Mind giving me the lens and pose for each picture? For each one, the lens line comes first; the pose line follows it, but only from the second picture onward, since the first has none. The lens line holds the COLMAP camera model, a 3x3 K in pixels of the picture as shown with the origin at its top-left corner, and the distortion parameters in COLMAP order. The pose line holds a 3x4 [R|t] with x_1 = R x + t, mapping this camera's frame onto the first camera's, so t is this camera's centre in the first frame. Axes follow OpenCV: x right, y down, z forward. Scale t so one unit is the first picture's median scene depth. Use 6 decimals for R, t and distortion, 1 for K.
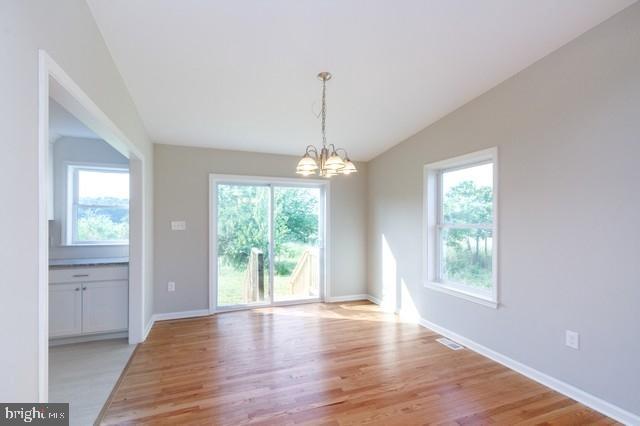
lens RADIAL K [[298.8, 0, 320.0], [0, 298.8, 219.4], [0, 0, 1]] dist [0.008930, -0.001113]
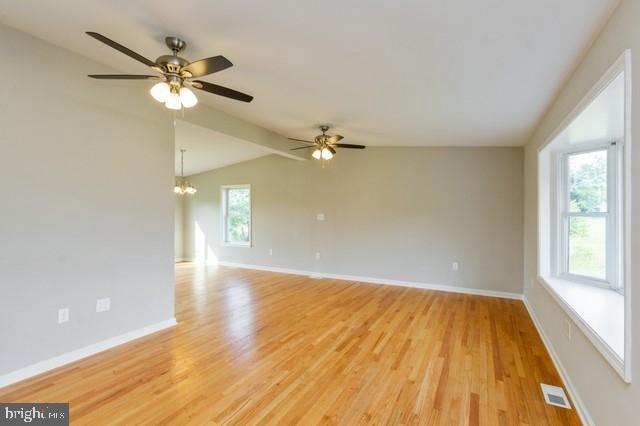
lens RADIAL K [[298.6, 0, 316.2], [0, 298.6, 210.9], [0, 0, 1]] dist [-0.000615, 0.000041]
pose [[0.764867, -0.000569, 0.644188, -0.466128], [0.000072, 1.000000, 0.000798, -0.010359], [-0.644188, -0.000564, 0.764867, -0.979461]]
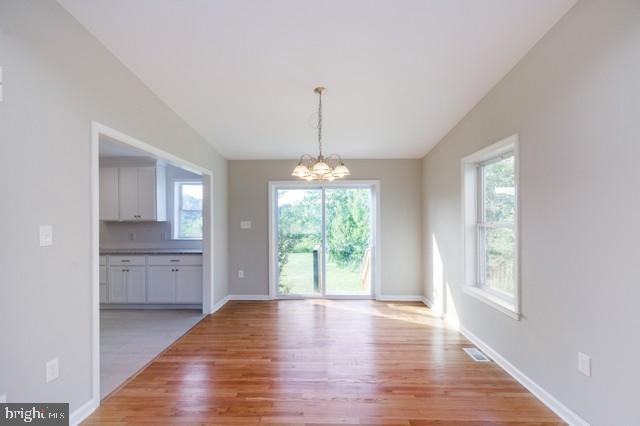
lens RADIAL K [[298.8, 0, 319.8], [0, 298.8, 219.0], [0, 0, 1]] dist [0.008930, -0.001113]
pose [[0.922575, -0.008765, -0.385718, 0.302248], [0.009364, 0.999956, -0.000324, -0.000630], [0.385704, -0.003313, 0.922617, -0.018835]]
